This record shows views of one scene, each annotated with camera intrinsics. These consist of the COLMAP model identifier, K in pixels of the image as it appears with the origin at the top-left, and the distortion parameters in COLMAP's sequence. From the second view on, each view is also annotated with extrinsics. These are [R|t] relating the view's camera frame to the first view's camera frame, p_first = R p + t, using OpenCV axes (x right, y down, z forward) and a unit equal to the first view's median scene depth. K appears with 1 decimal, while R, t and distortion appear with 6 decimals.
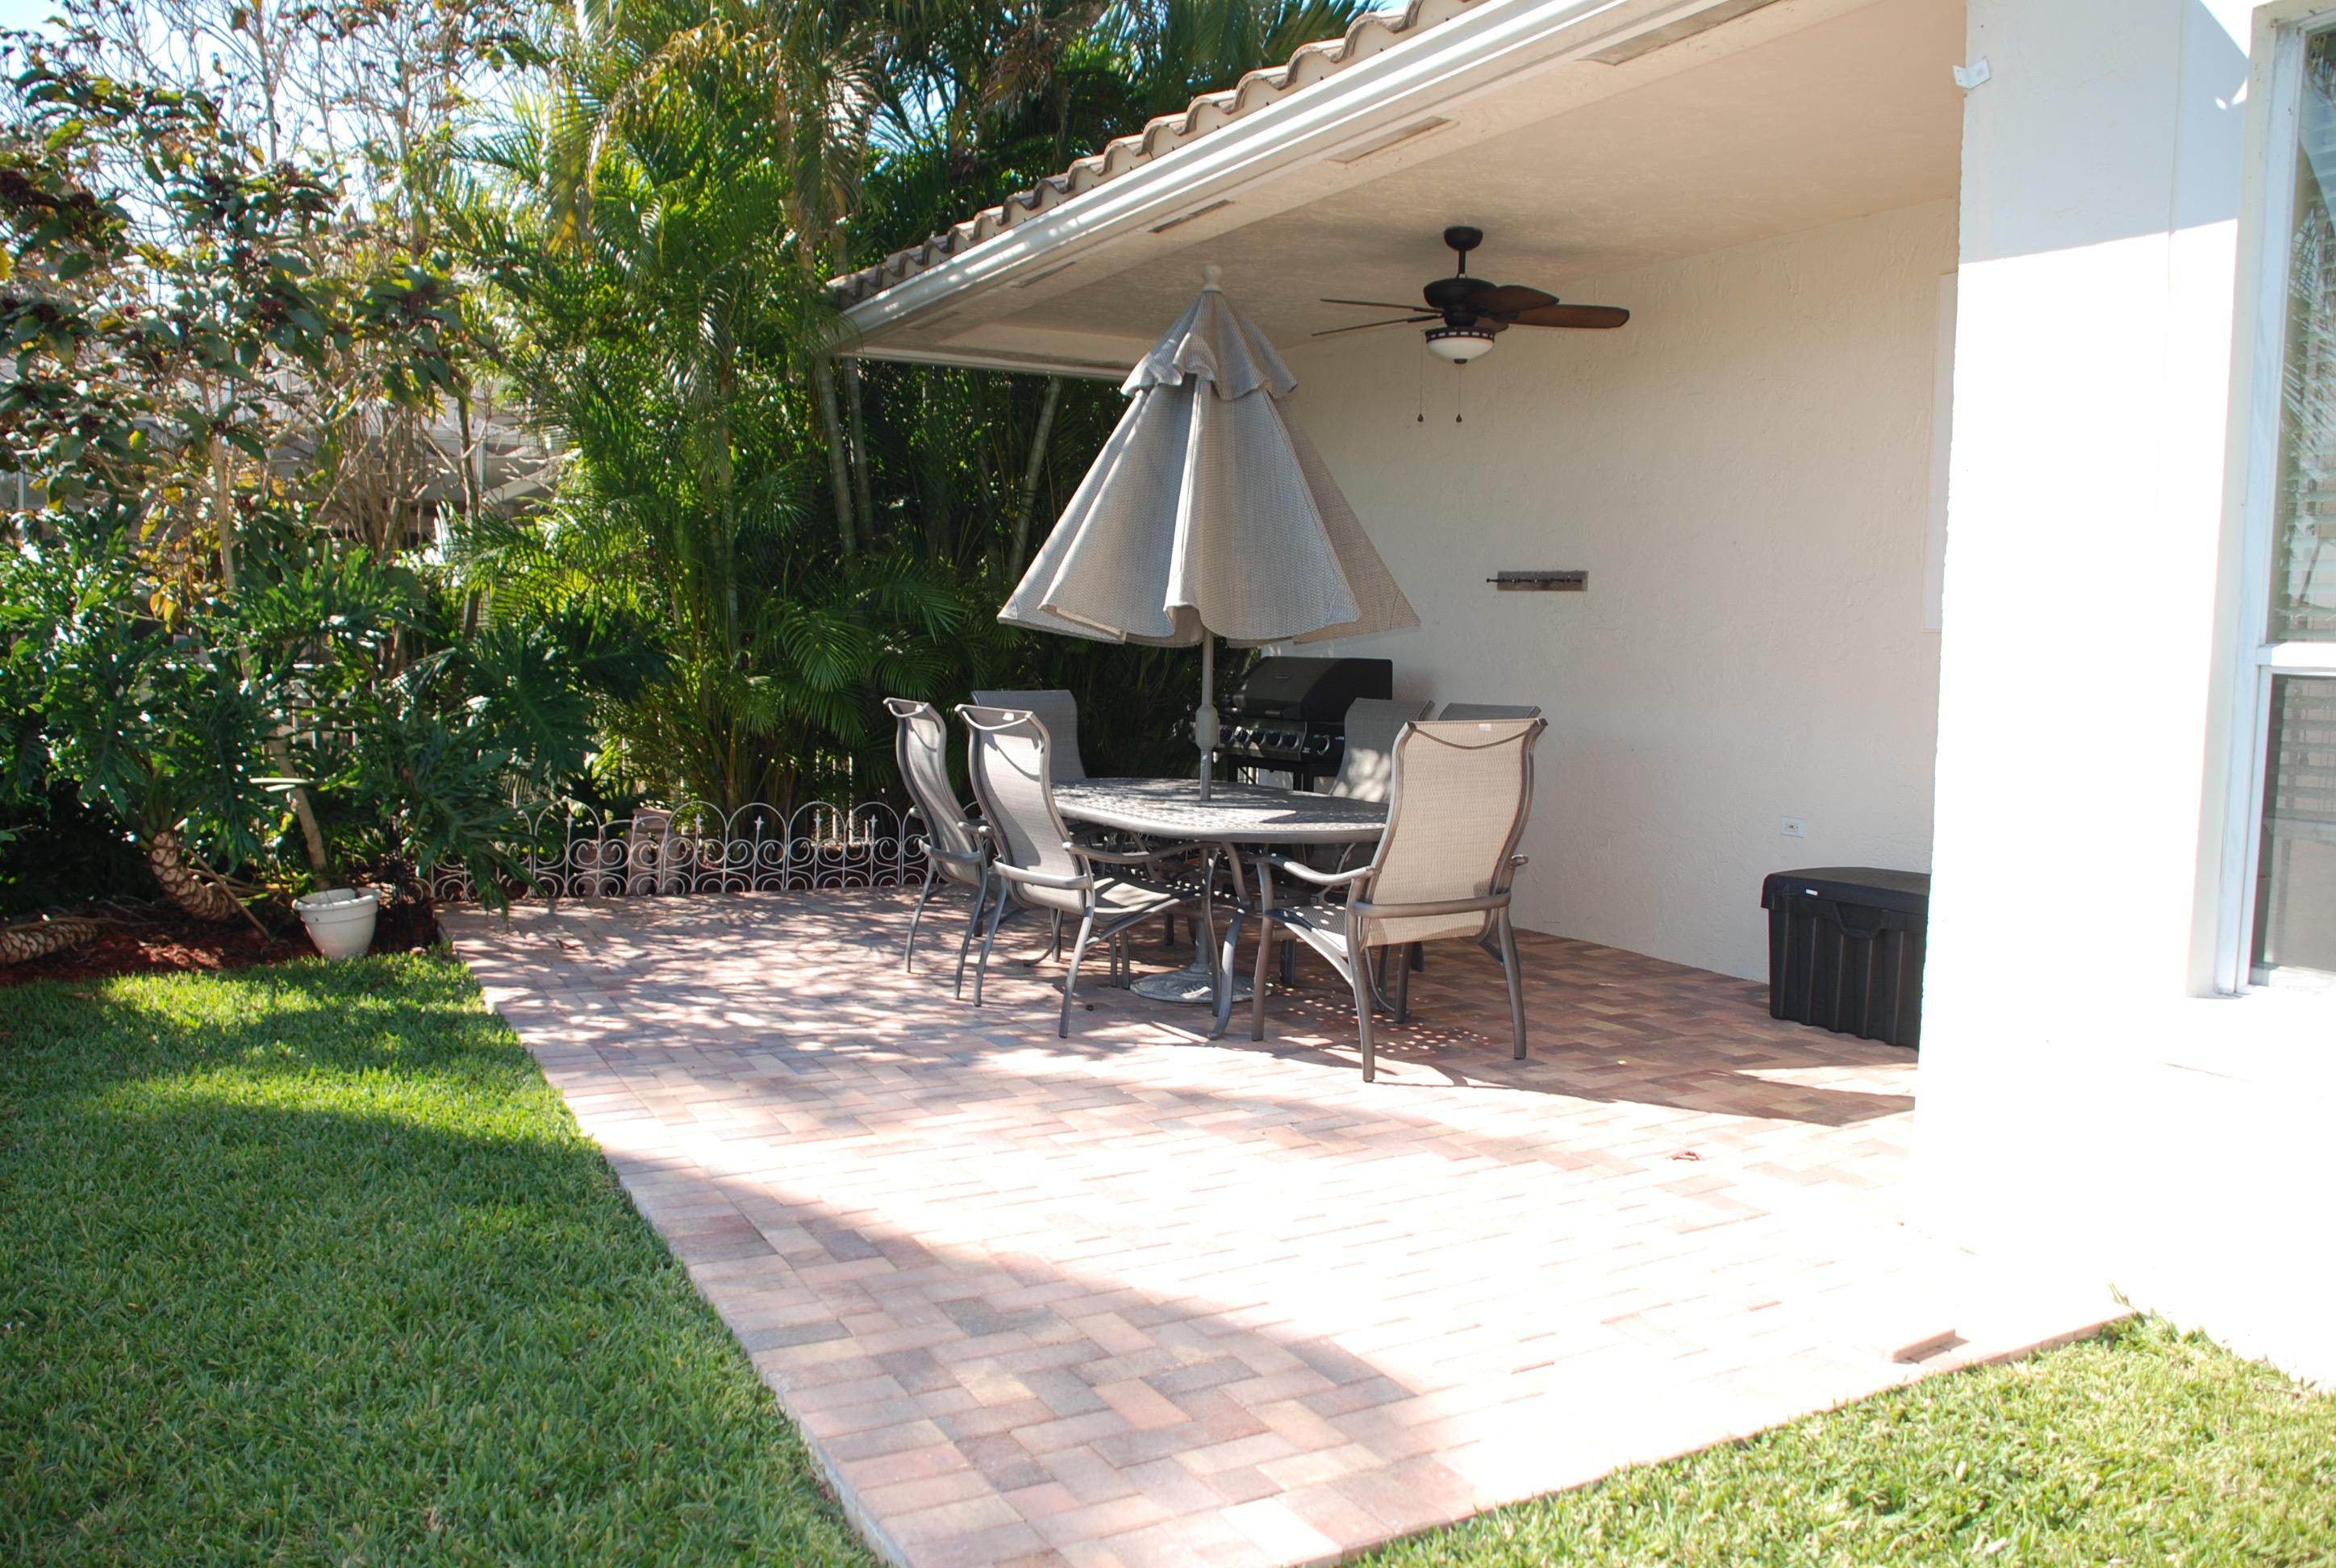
lens RADIAL K [[1812.8, 0, 1168.0], [0, 1812.8, 784.0], [0, 0, 1]] dist [-0.125922, 0.000535]
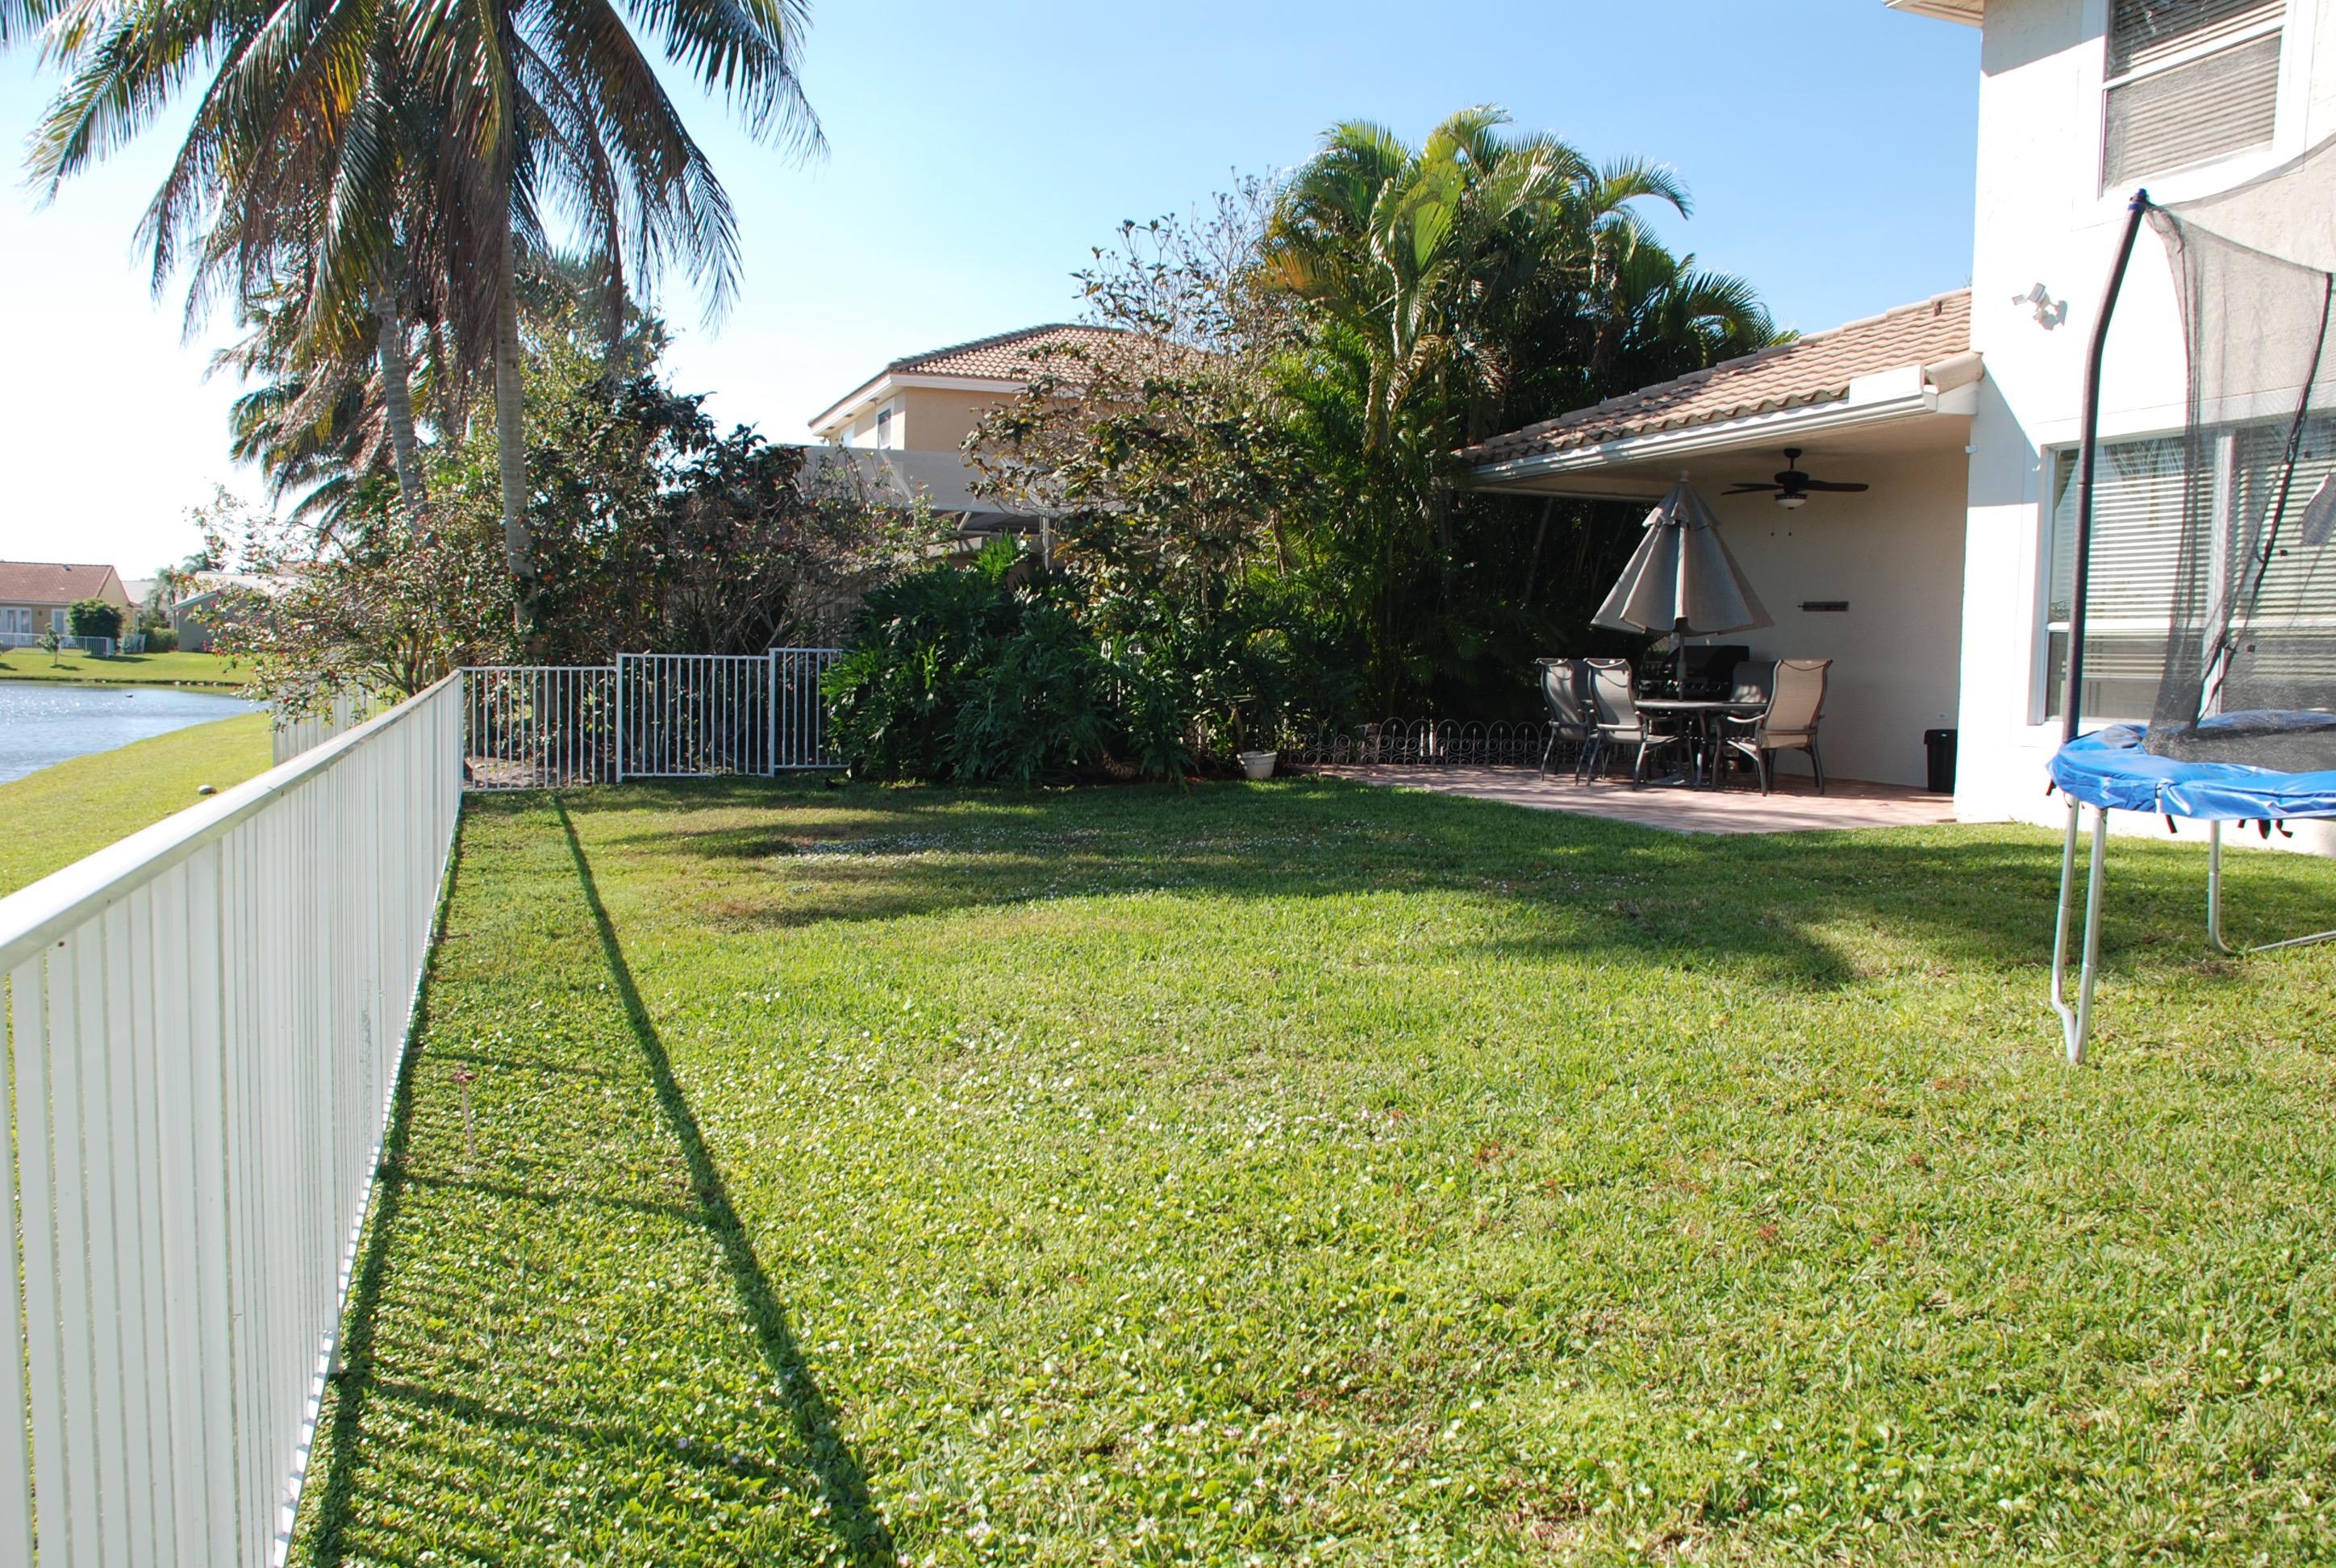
lens RADIAL K [[1833.7, 0, 1168.0], [0, 1833.7, 784.0], [0, 0, 1]] dist [-0.115266, 0.012368]
pose [[0.991023, 0.005703, -0.133571, -0.340843], [-0.007608, 0.999876, -0.013753, 0.161929], [0.133476, 0.014645, 0.990944, -1.486312]]
